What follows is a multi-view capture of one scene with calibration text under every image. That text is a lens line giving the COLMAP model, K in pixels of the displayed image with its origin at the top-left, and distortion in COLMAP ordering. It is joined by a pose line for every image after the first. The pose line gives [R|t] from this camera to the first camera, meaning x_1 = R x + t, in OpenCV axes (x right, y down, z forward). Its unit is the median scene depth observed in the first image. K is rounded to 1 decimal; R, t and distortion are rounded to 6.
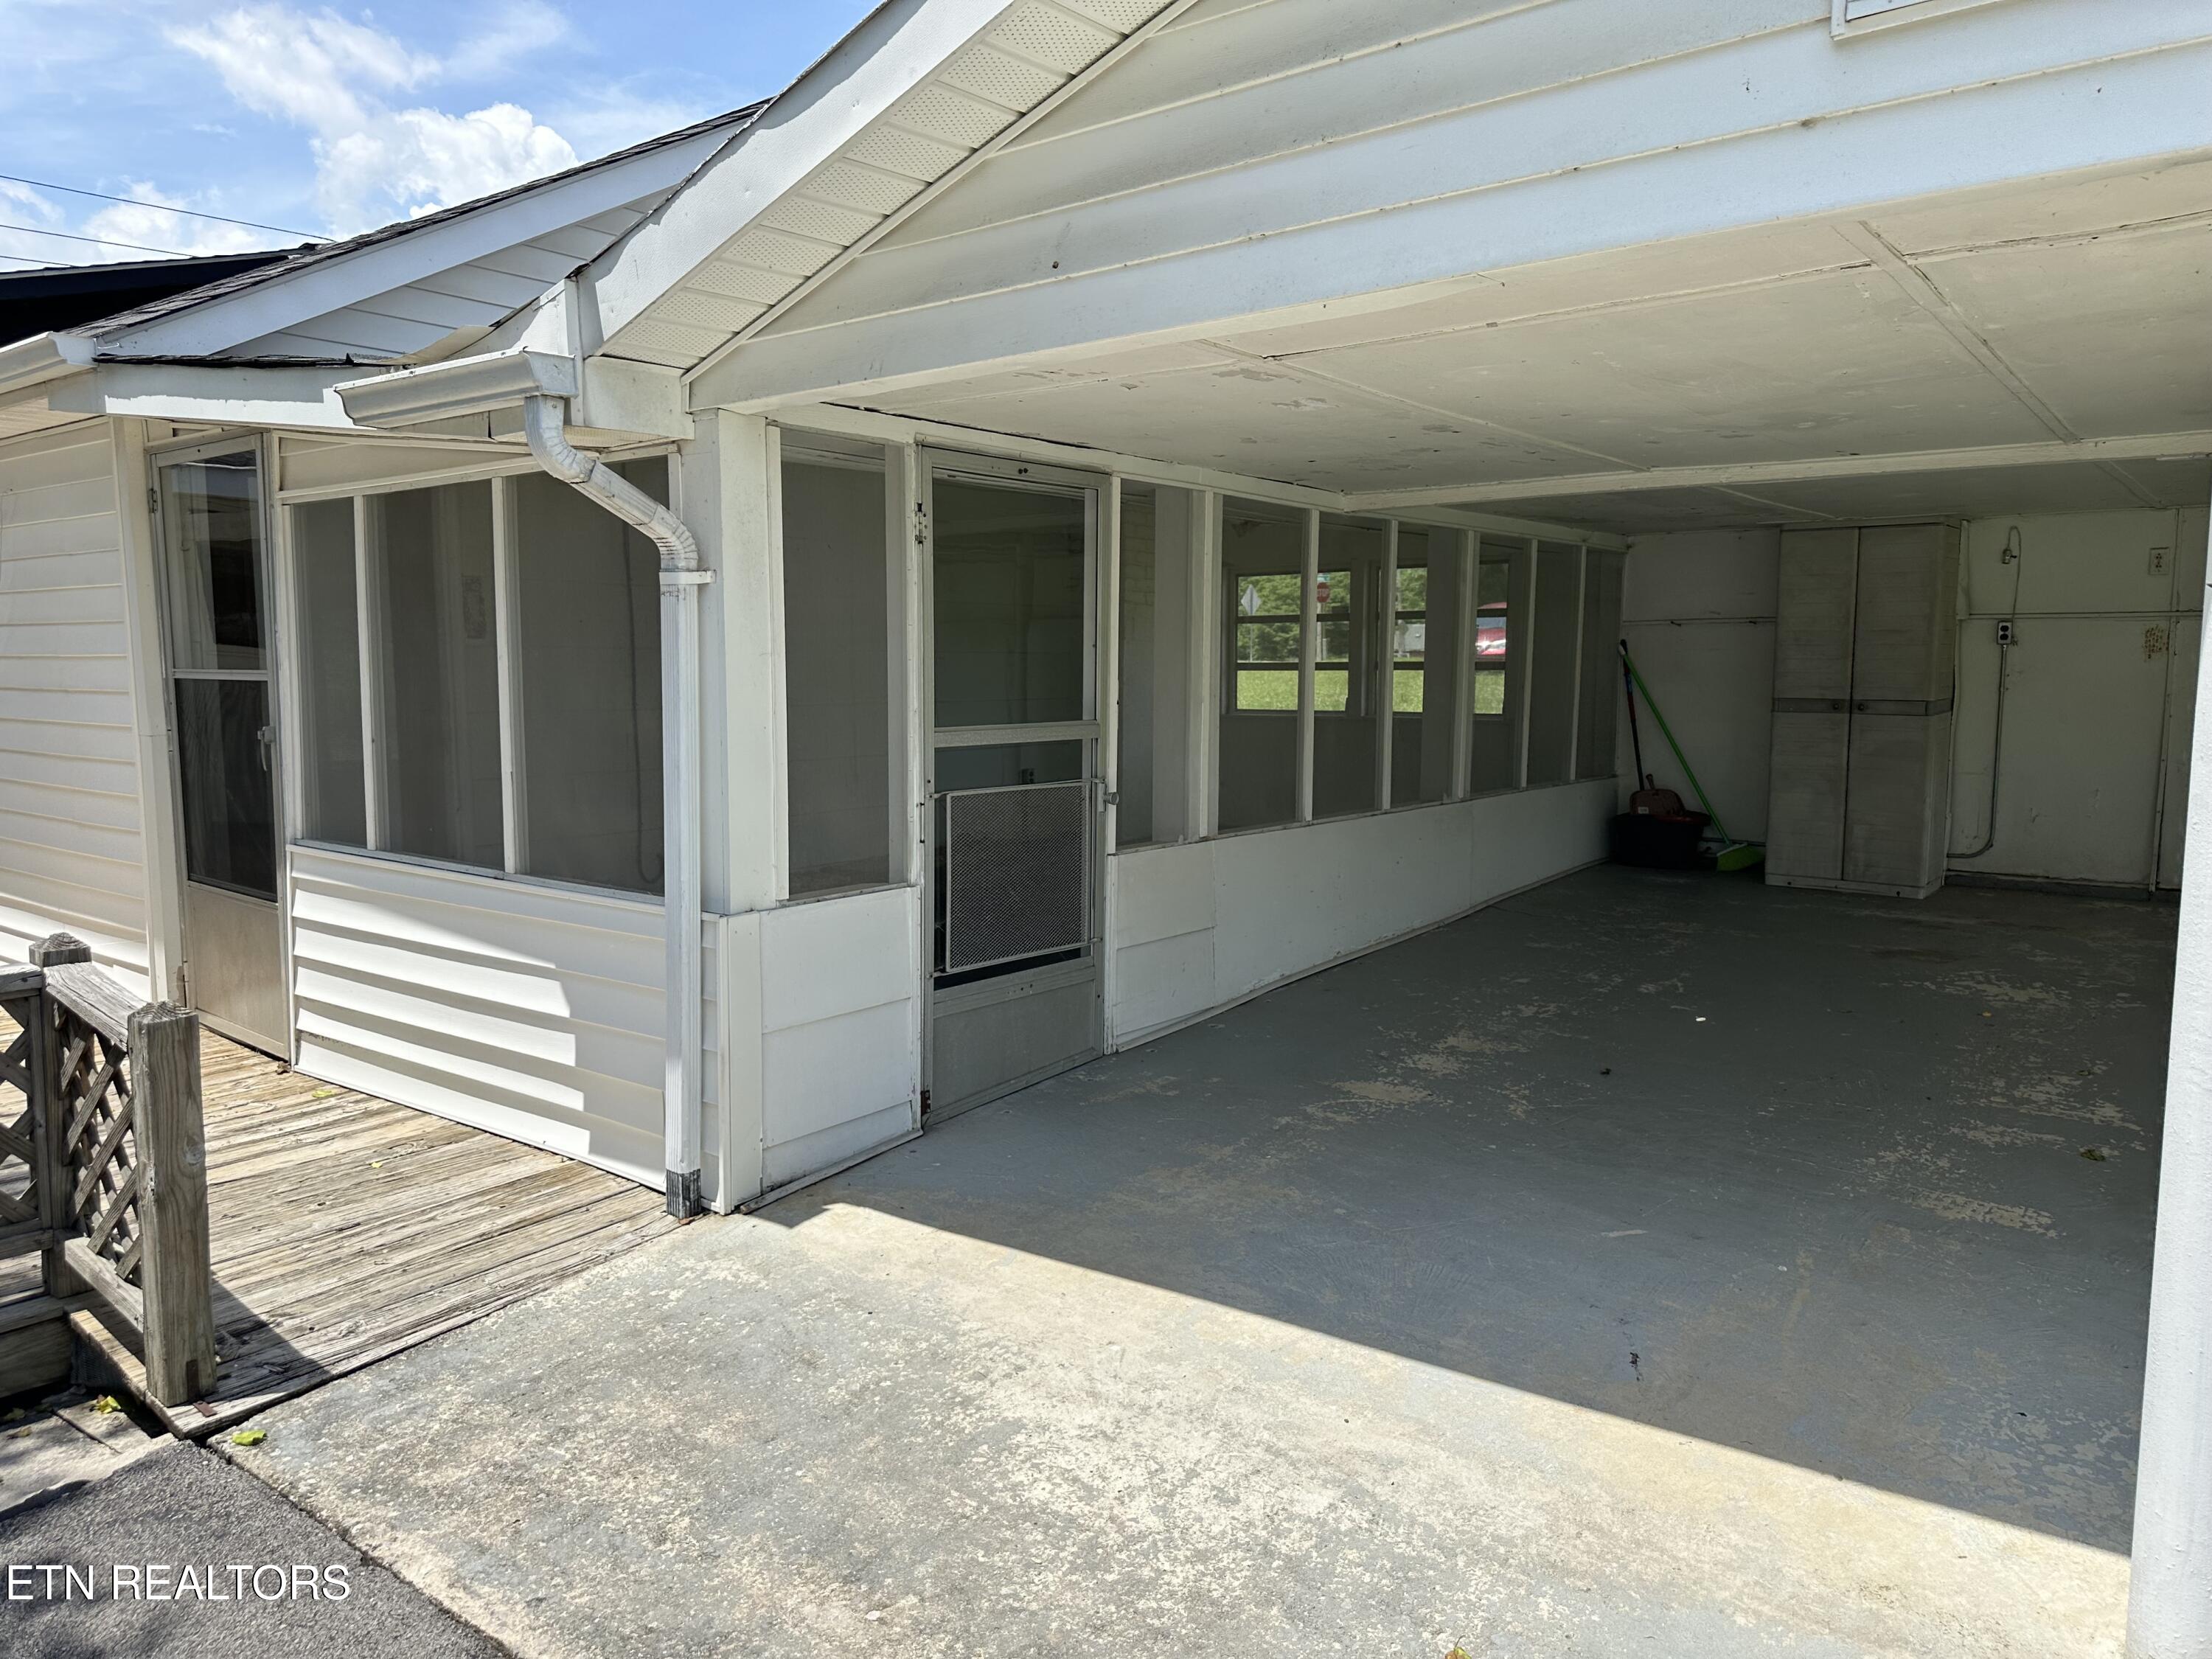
lens RADIAL K [[1596.6, 0, 1106.0], [0, 1596.6, 829.5], [0, 0, 1]] dist [0.029846, -0.002920]
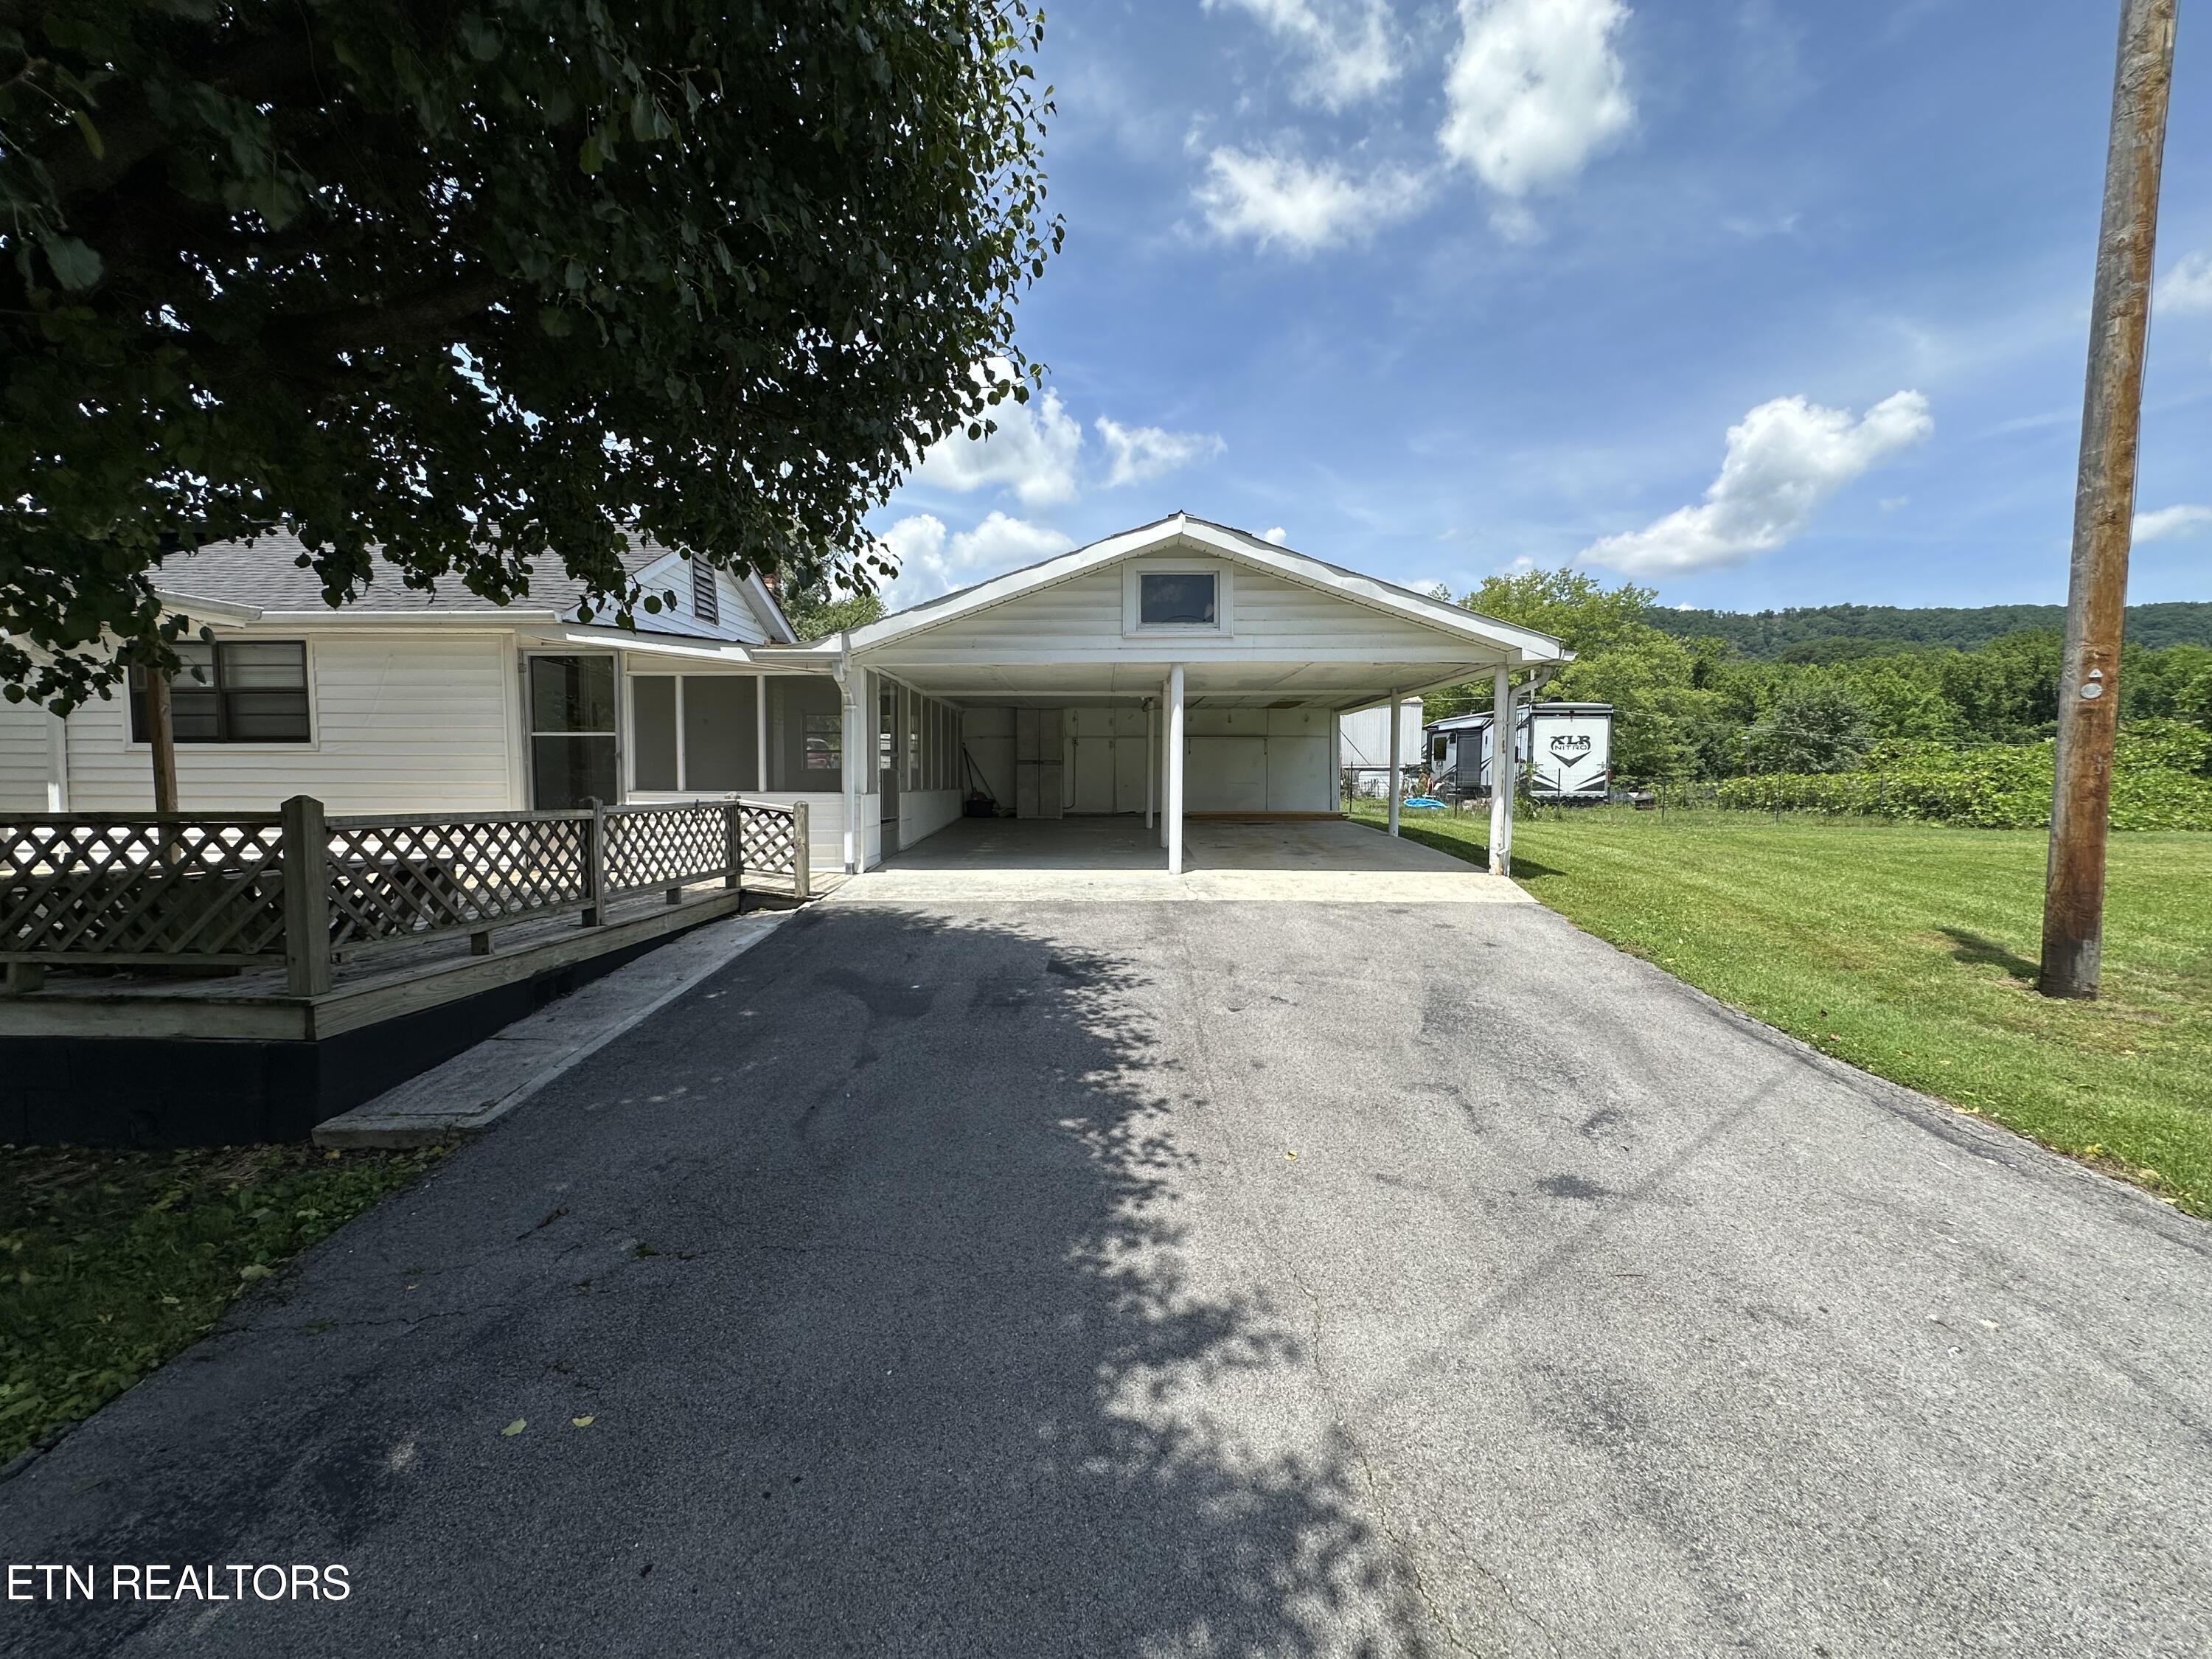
lens RADIAL K [[901.7, 0, 1103.2], [0, 901.7, 802.7], [0, 0, 1]] dist [0.015494, 0.000479]
pose [[0.799685, -0.017826, 0.600155, -0.861253], [0.064196, 0.996368, -0.055945, 0.186400], [-0.596978, 0.083266, 0.797925, -0.868457]]
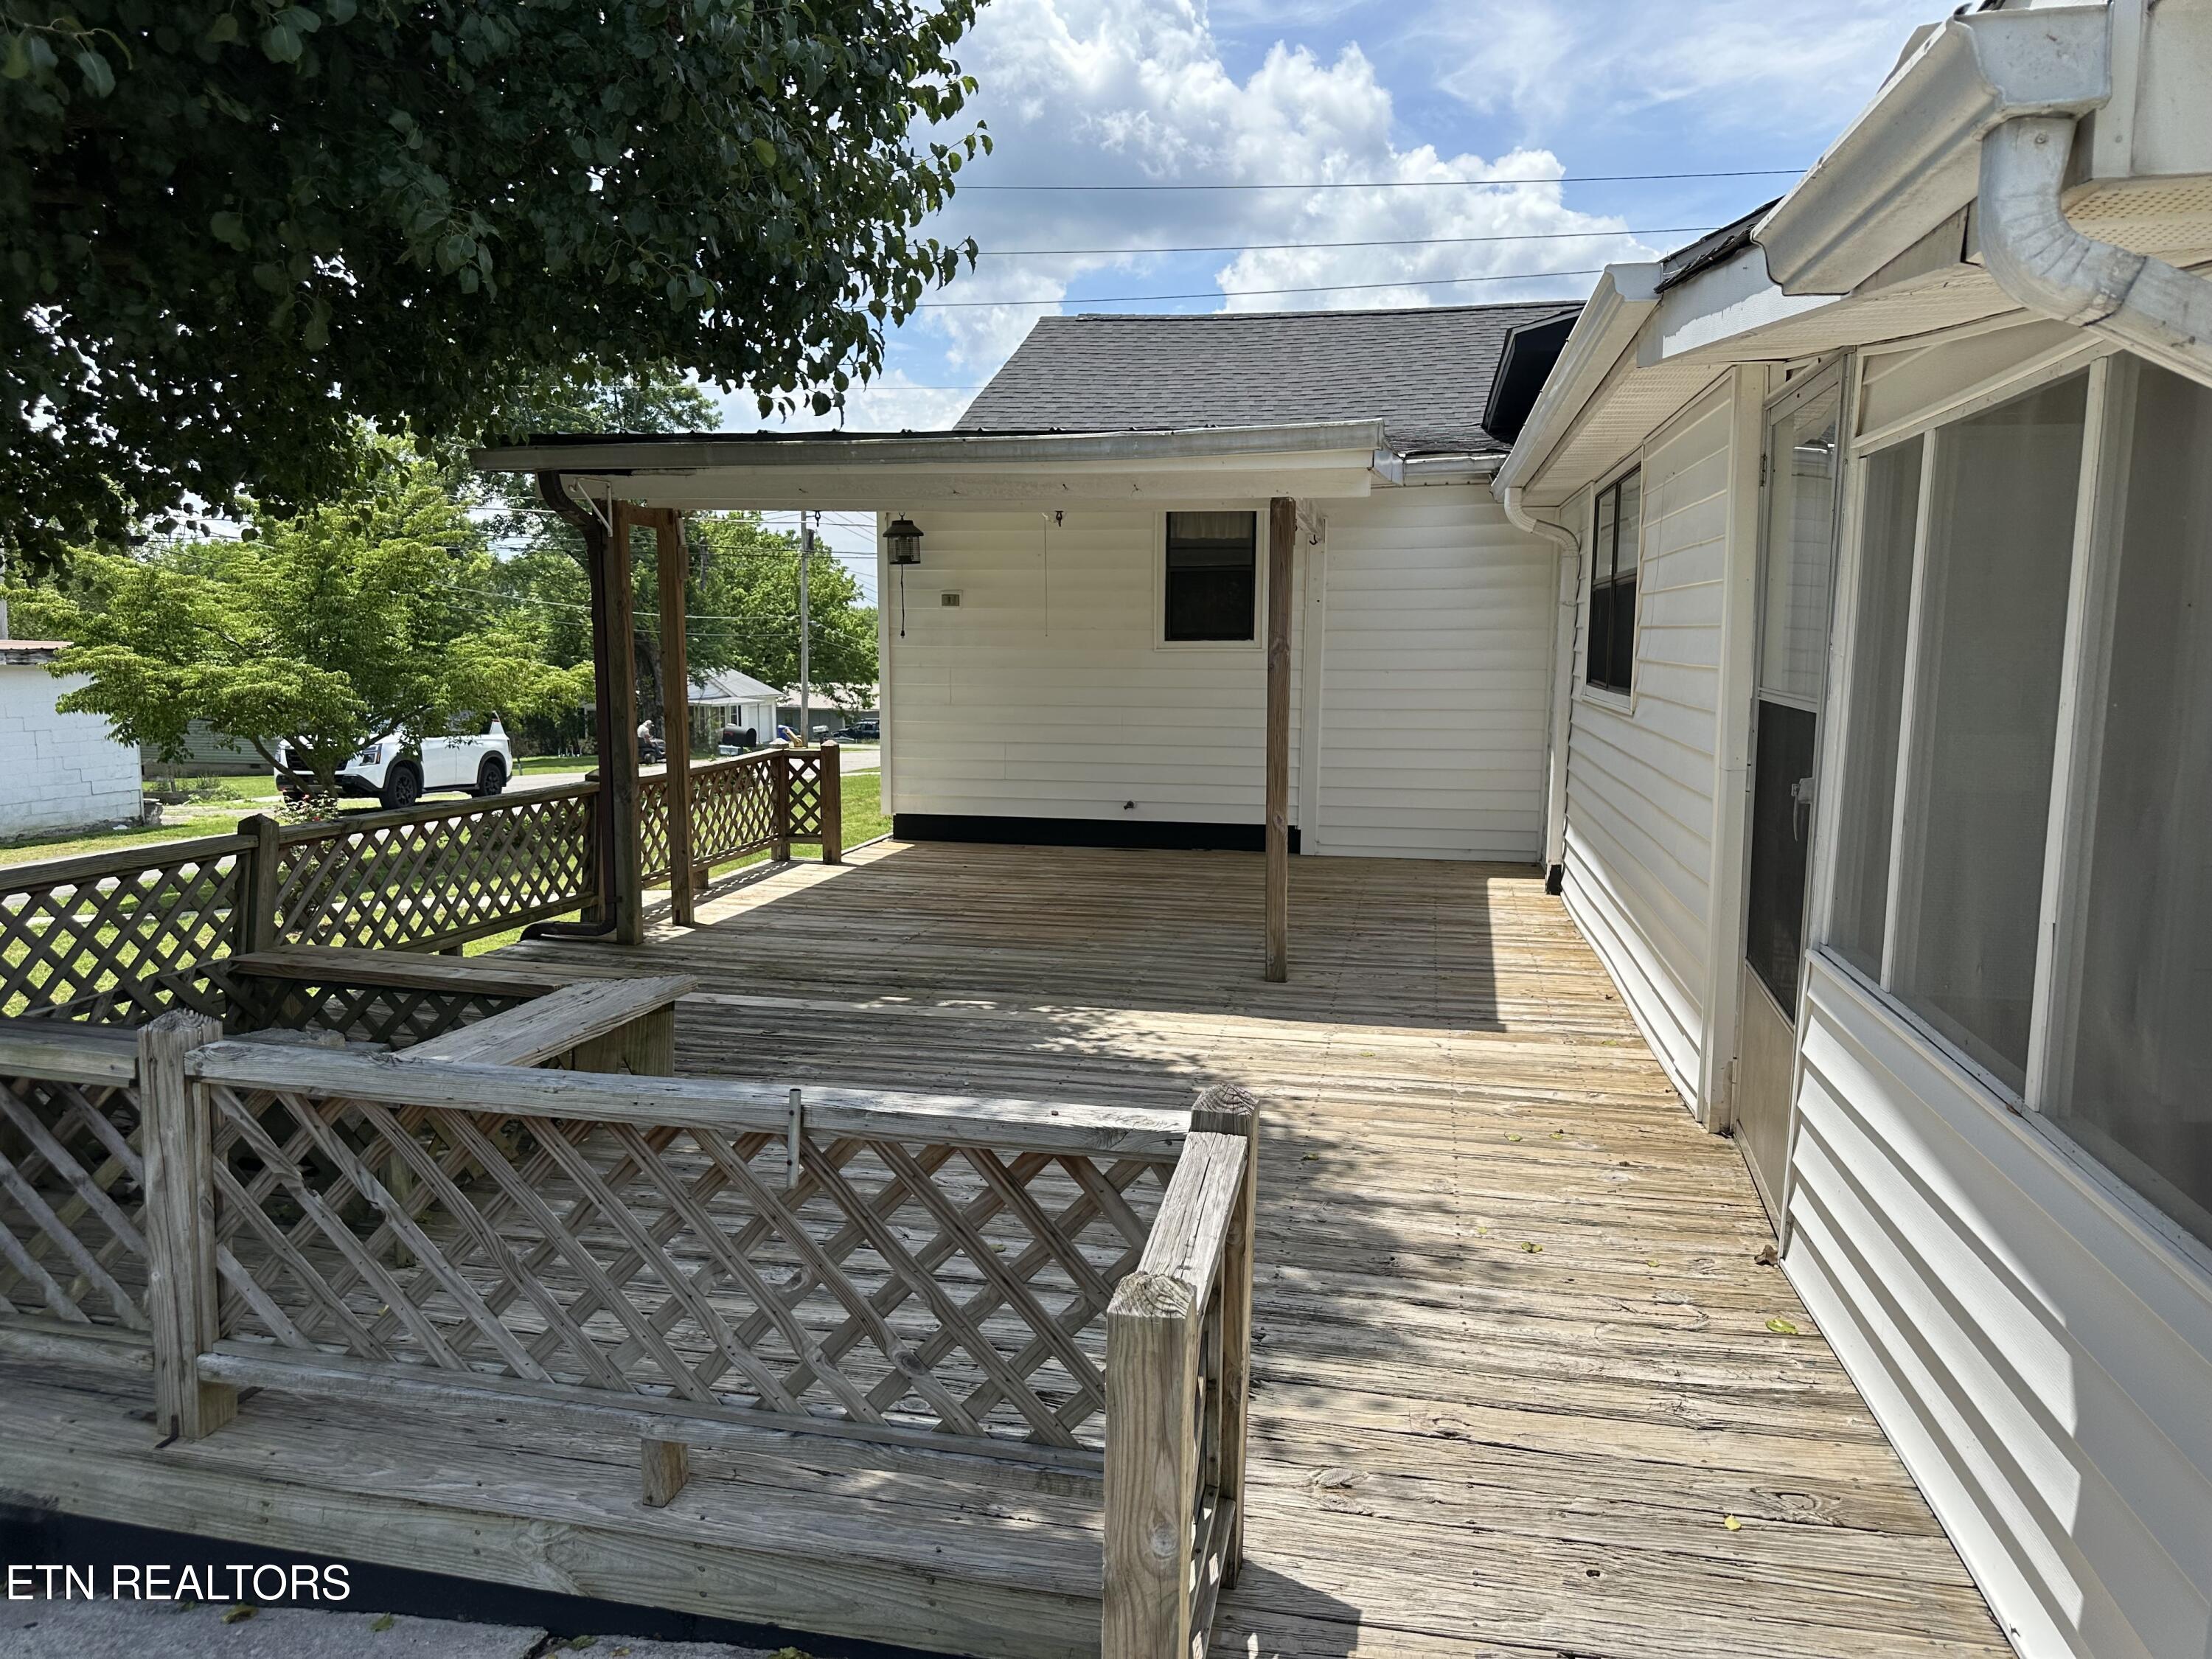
lens RADIAL K [[1596.6, 0, 1106.0], [0, 1596.6, 829.5], [0, 0, 1]] dist [0.029846, -0.002920]
pose [[0.465321, 0.116962, -0.877380, -0.049966], [-0.106440, 0.991432, 0.075715, -0.067741], [0.878719, 0.058157, 0.473784, 0.433721]]
